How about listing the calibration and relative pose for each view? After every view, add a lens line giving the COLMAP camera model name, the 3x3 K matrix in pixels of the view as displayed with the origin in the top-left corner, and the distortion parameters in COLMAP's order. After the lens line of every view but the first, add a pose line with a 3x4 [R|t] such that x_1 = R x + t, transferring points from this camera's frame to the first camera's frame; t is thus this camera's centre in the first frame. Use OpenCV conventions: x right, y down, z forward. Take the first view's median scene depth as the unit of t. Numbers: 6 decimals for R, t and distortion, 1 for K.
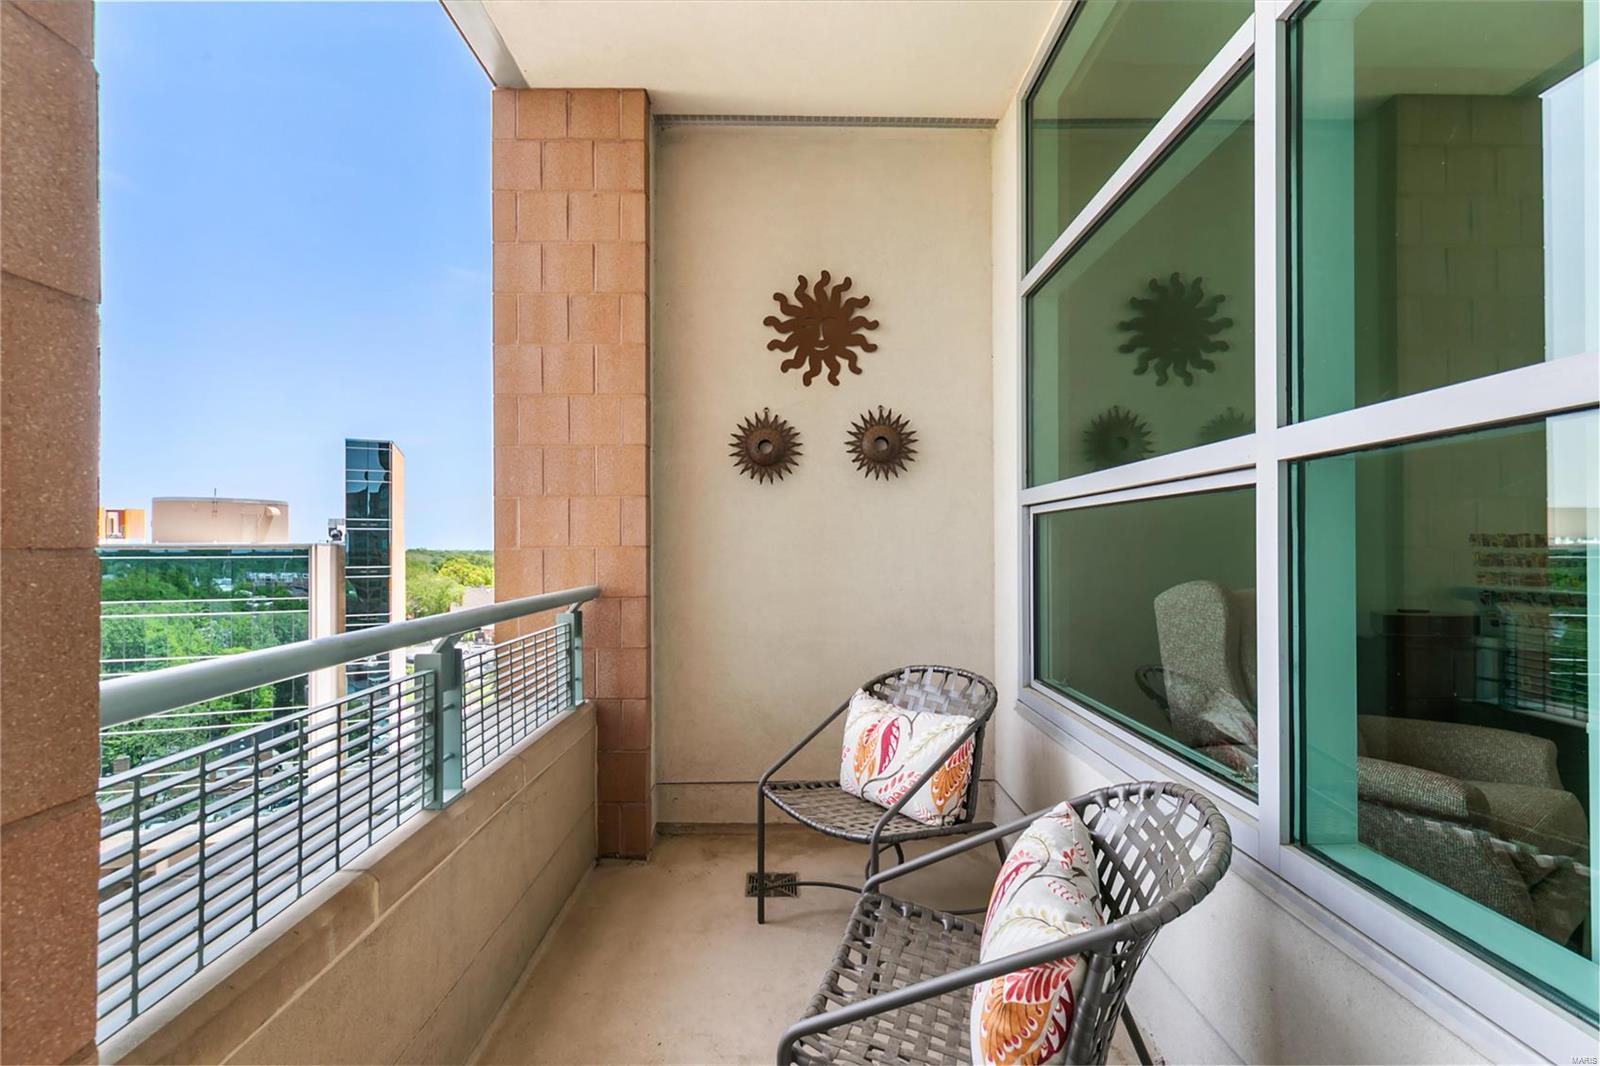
lens RADIAL K [[732.7, 0, 810.0], [0, 732.7, 538.9], [0, 0, 1]] dist [0.008024, -0.001287]
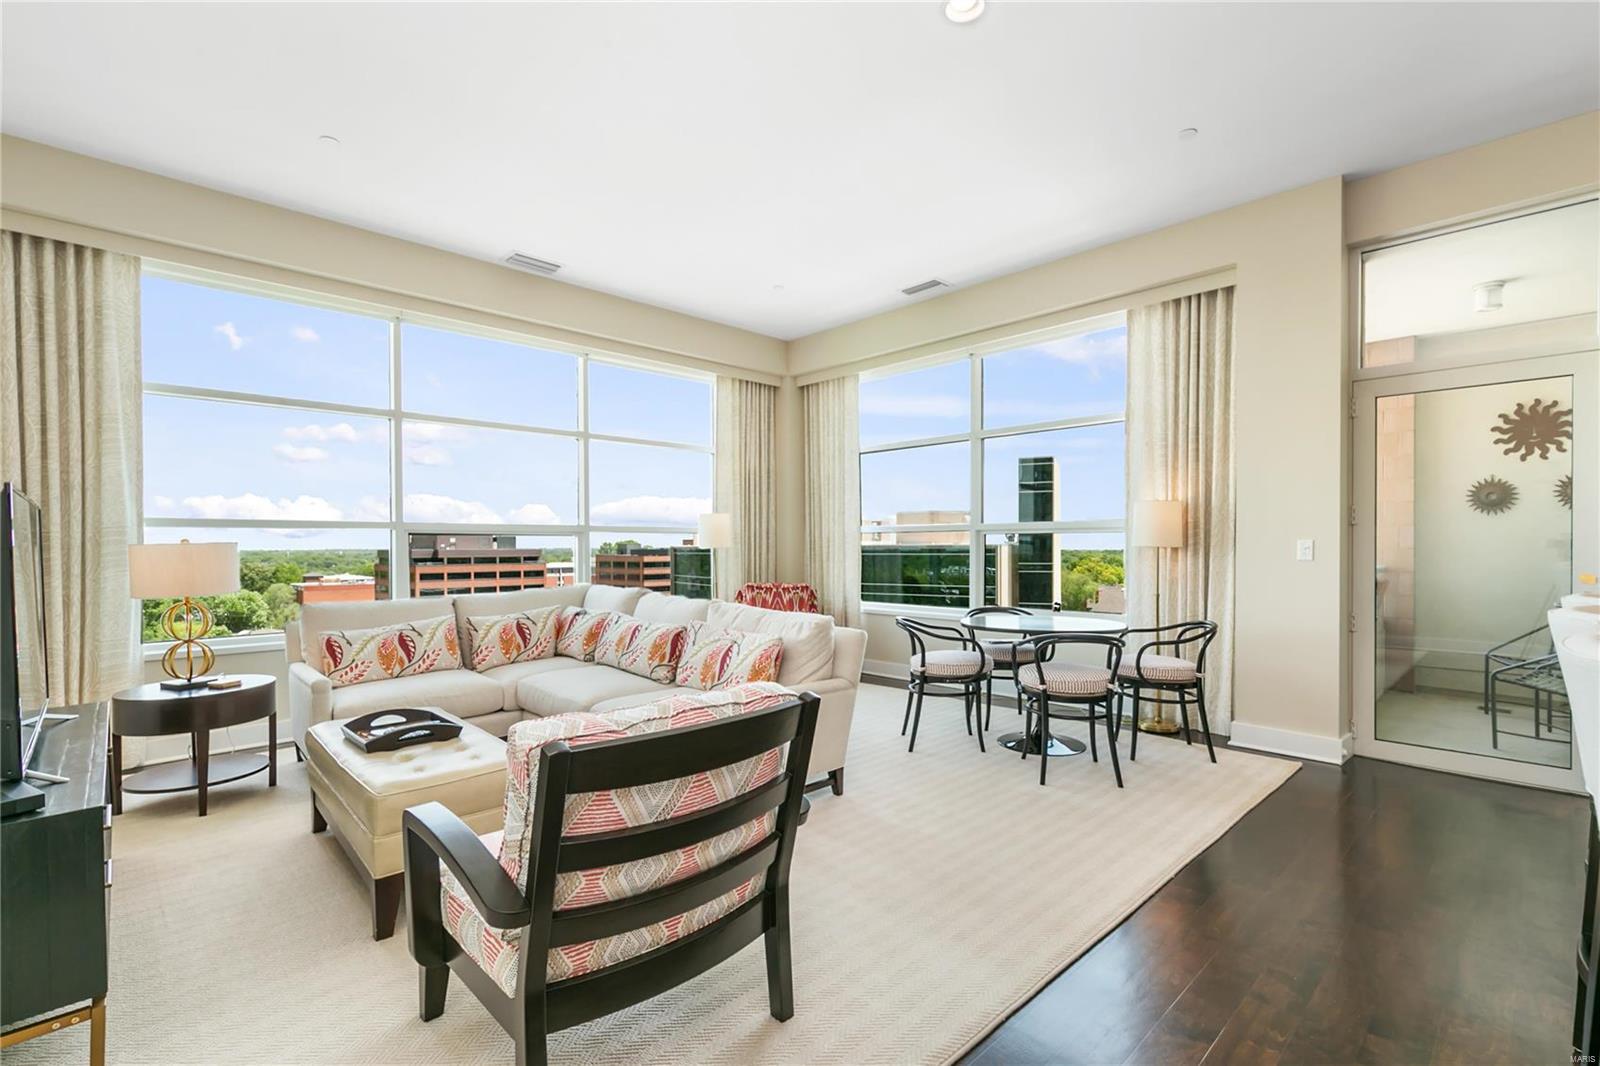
lens RADIAL K [[732.7, 0, 791.8], [0, 732.7, 549.0], [0, 0, 1]] dist [0.008024, -0.001287]
pose [[0.677206, 0.003436, -0.735786, 0.116544], [0.007180, 0.999911, 0.011278, -0.022157], [0.735759, -0.012921, 0.677121, -1.621739]]
